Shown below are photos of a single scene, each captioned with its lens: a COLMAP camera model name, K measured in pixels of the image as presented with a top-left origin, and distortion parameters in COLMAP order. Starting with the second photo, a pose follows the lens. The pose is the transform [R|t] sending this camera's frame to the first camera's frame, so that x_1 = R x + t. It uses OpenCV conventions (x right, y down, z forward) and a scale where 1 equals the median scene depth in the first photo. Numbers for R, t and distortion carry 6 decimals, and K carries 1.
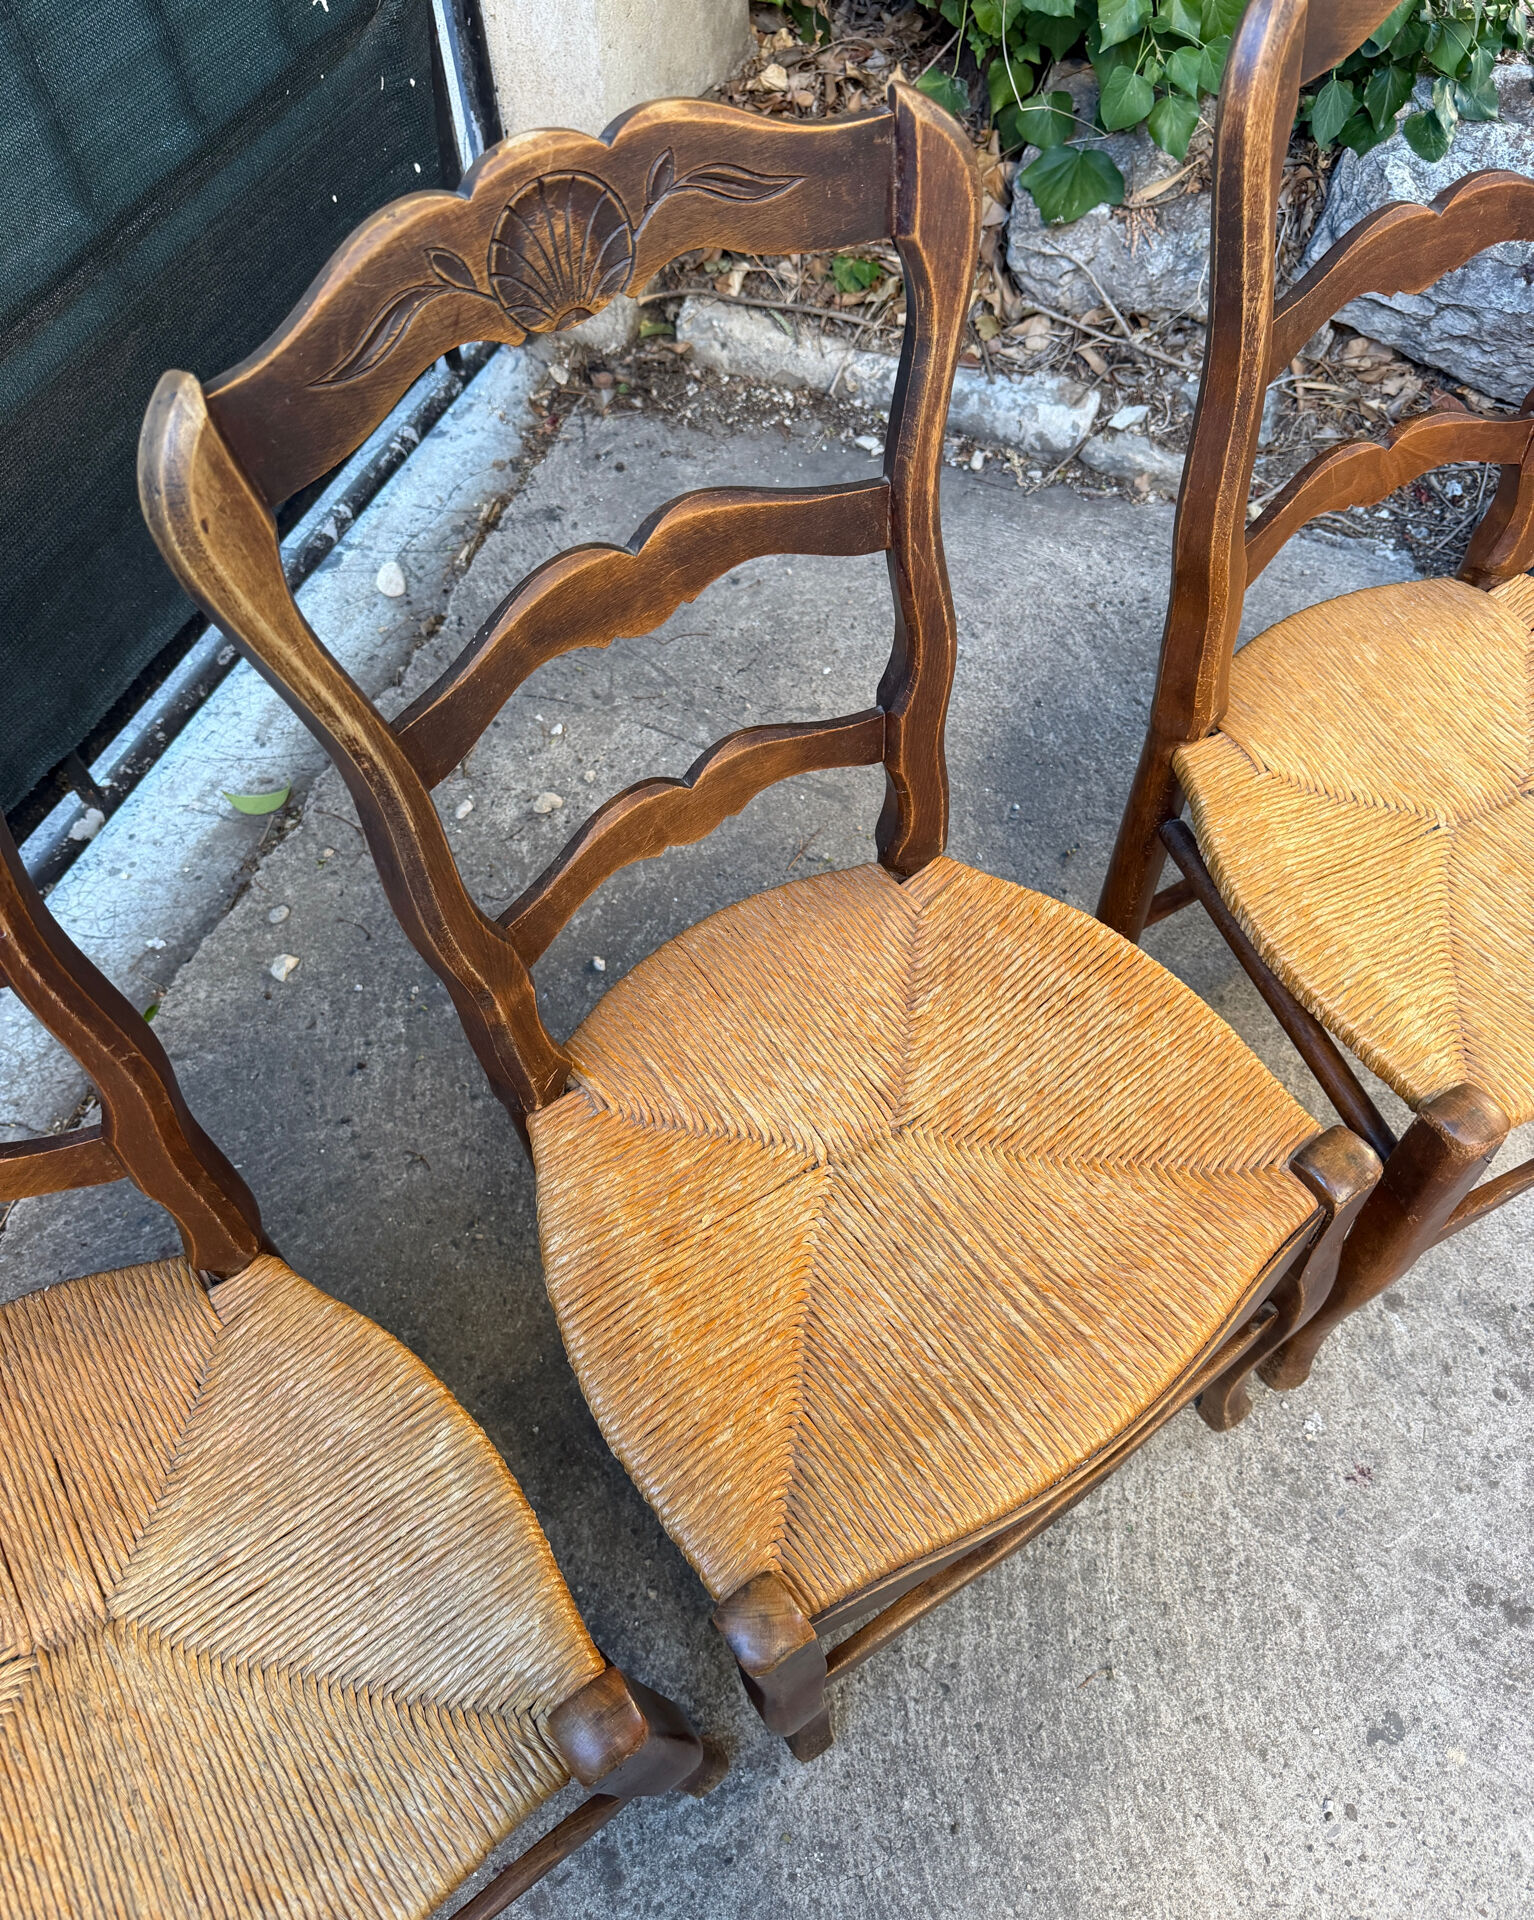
lens RADIAL K [[1471.5, 0, 762.9], [0, 1471.5, 955.3], [0, 0, 1]] dist [0.015037, -0.038730]
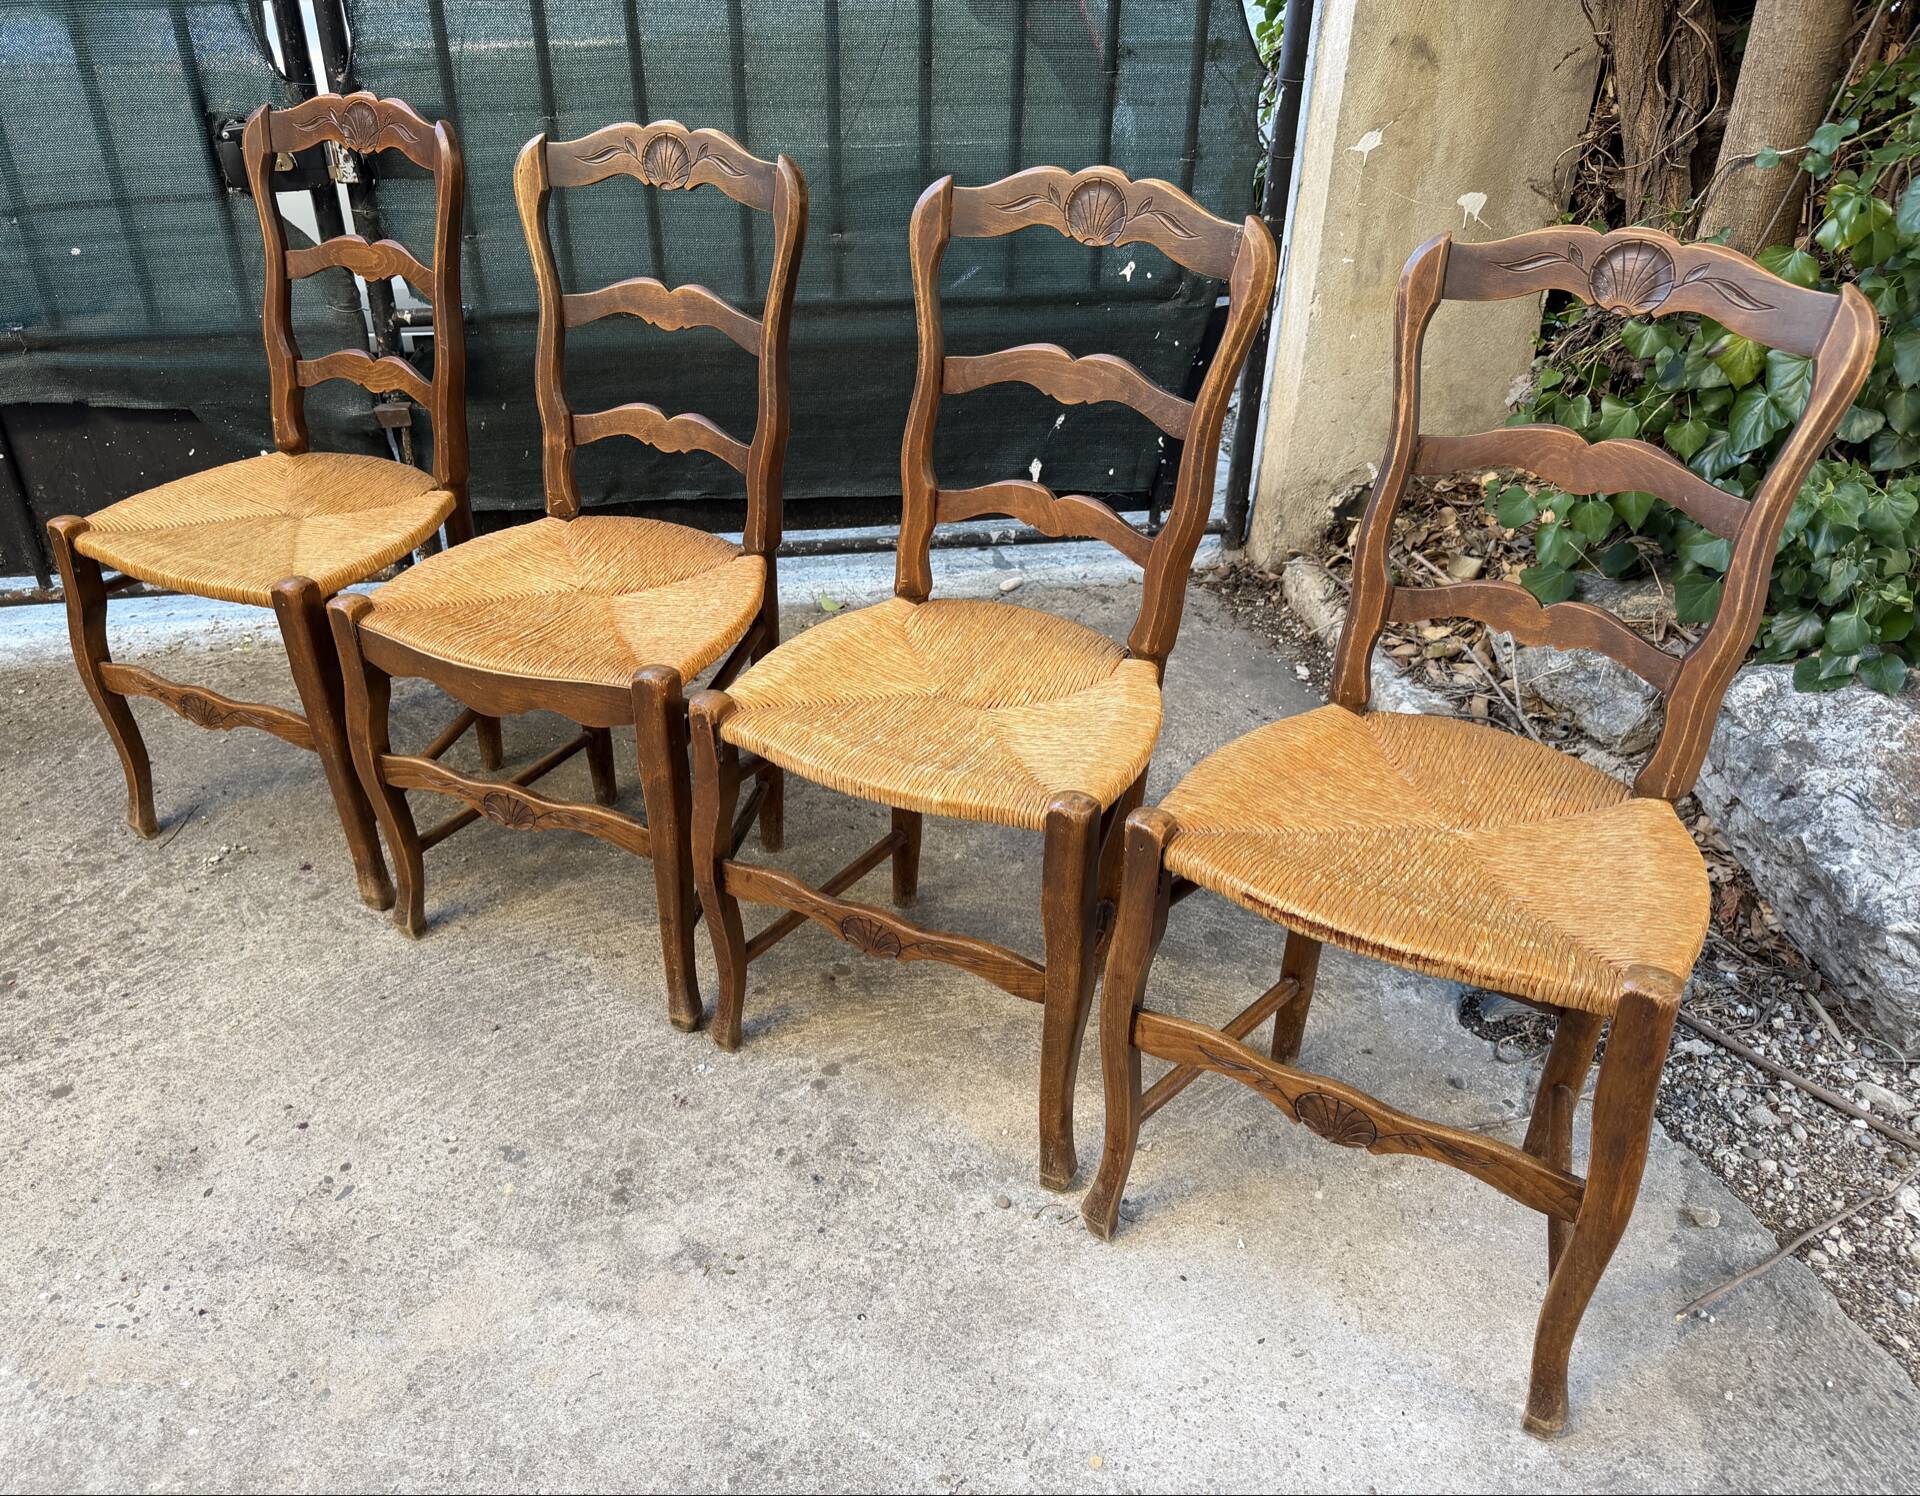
lens RADIAL K [[1498.7, 0, 891.3], [0, 1498.7, 701.1], [0, 0, 1]] dist [0.052876, -0.089916]
pose [[0.487819, 0.457139, -0.743678, 1.040038], [-0.740016, 0.668448, -0.074522, 0.045918], [0.463043, 0.586687, 0.664372, -0.048218]]
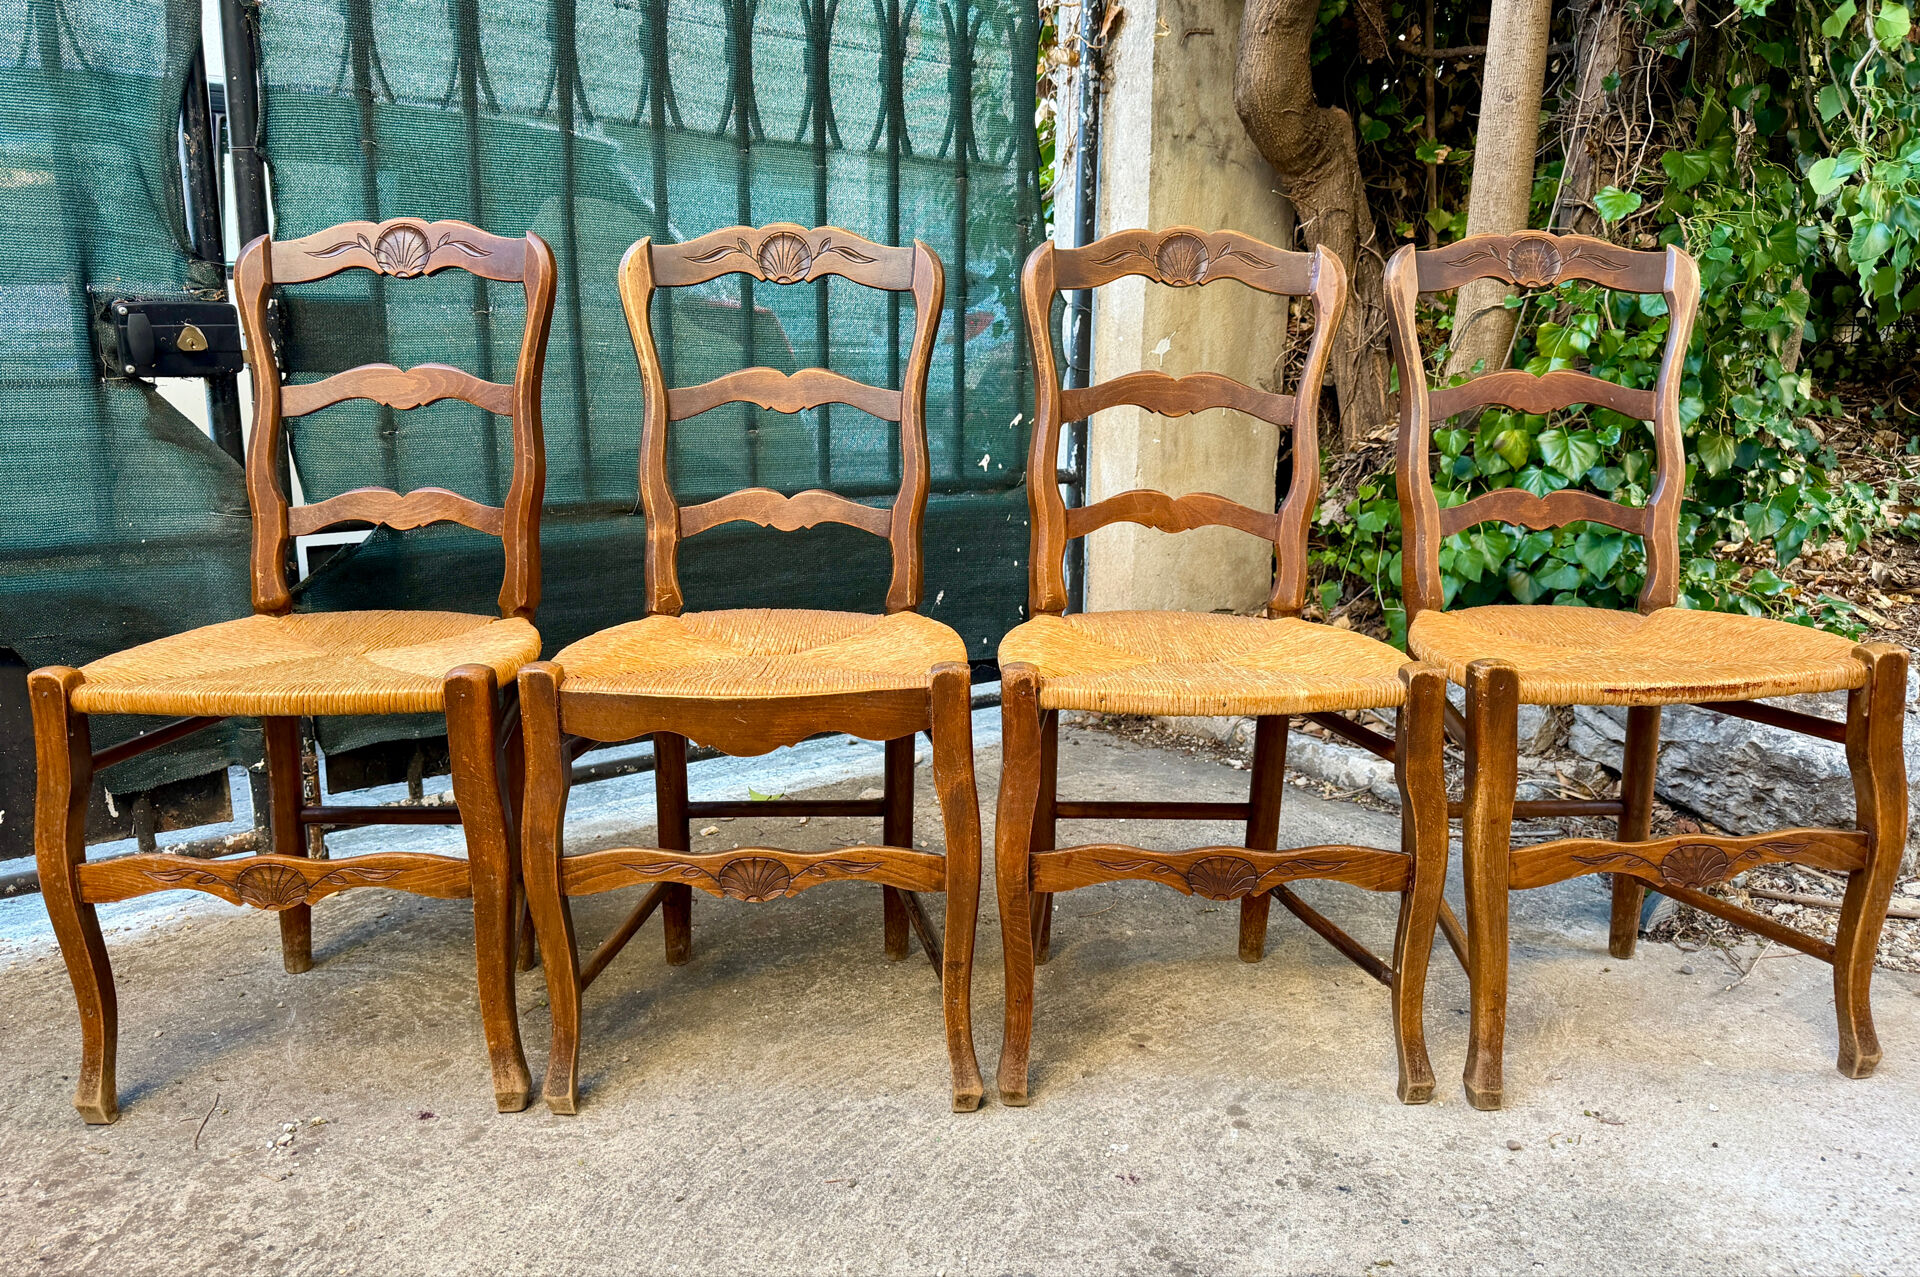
lens RADIAL K [[1409.7, 0, 956.0], [0, 1409.7, 611.4], [0, 0, 1]] dist [0.001626, -0.009247]
pose [[0.852411, 0.121546, -0.508549, 0.607715], [-0.453805, 0.655094, -0.604080, 0.603133], [0.259724, 0.745707, 0.613568, -0.049199]]
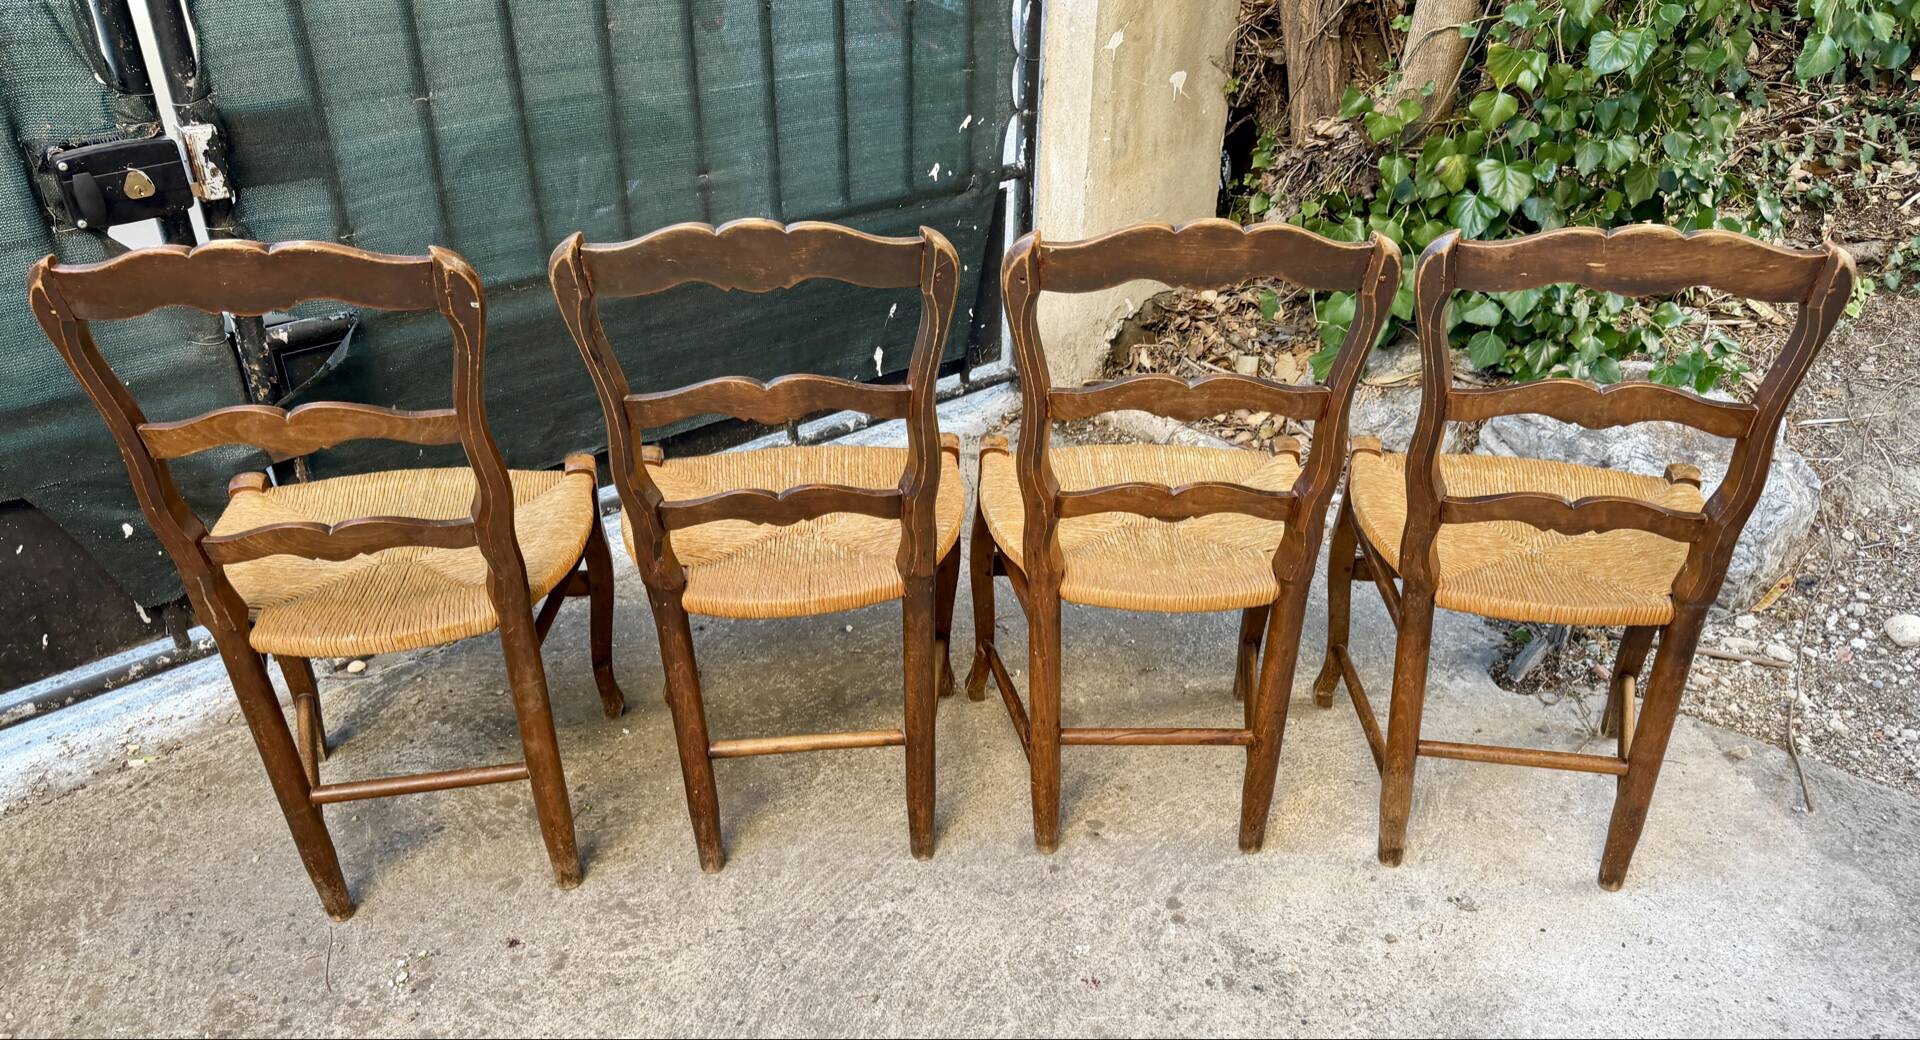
lens RADIAL K [[1401.5, 0, 965.9], [0, 1401.5, 536.4], [0, 0, 1]] dist [0.049665, -0.084722]
pose [[0.887192, 0.260078, -0.381116, 0.543395], [-0.405002, 0.834684, -0.373197, 0.423301], [0.221051, 0.485451, 0.845857, -0.349096]]
